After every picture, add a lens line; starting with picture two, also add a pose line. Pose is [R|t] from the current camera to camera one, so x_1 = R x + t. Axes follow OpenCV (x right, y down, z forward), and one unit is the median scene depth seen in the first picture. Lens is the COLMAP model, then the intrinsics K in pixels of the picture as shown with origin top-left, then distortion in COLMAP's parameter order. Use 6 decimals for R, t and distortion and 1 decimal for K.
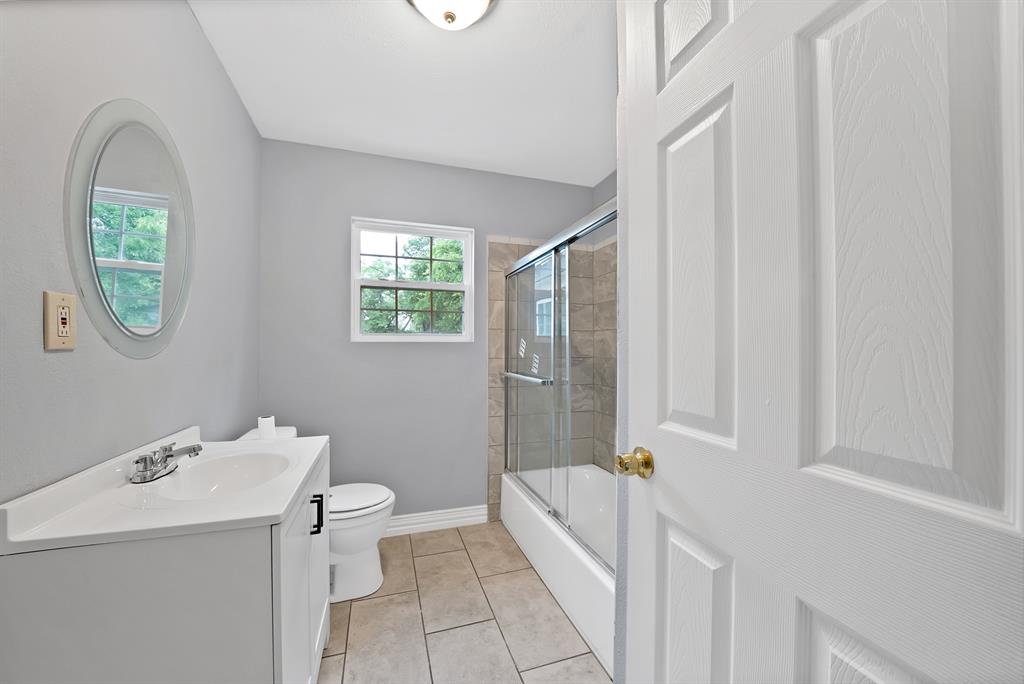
lens RADIAL K [[370.6, 0, 511.9], [0, 370.6, 347.3], [0, 0, 1]] dist [-0.020498, -0.000045]
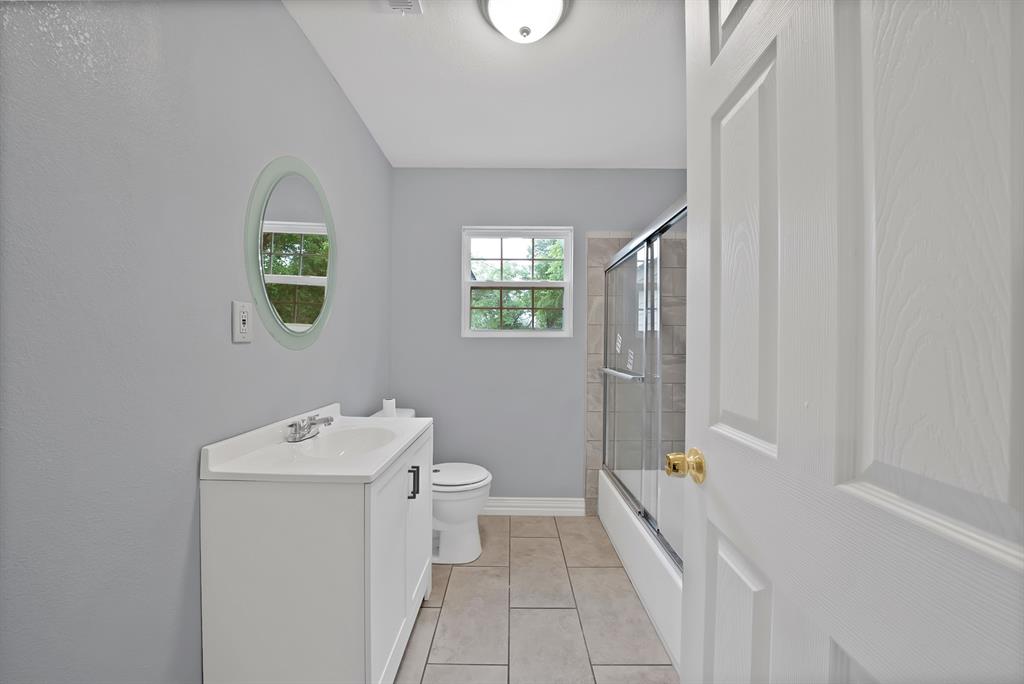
lens RADIAL K [[363.4, 0, 513.5], [0, 363.4, 344.2], [0, 0, 1]] dist [-0.019572, 0.000138]
pose [[0.947974, 0.004790, -0.318311, 0.100643], [-0.004067, 0.999987, 0.002936, 0.002971], [0.318321, -0.001489, 0.947982, -0.002381]]
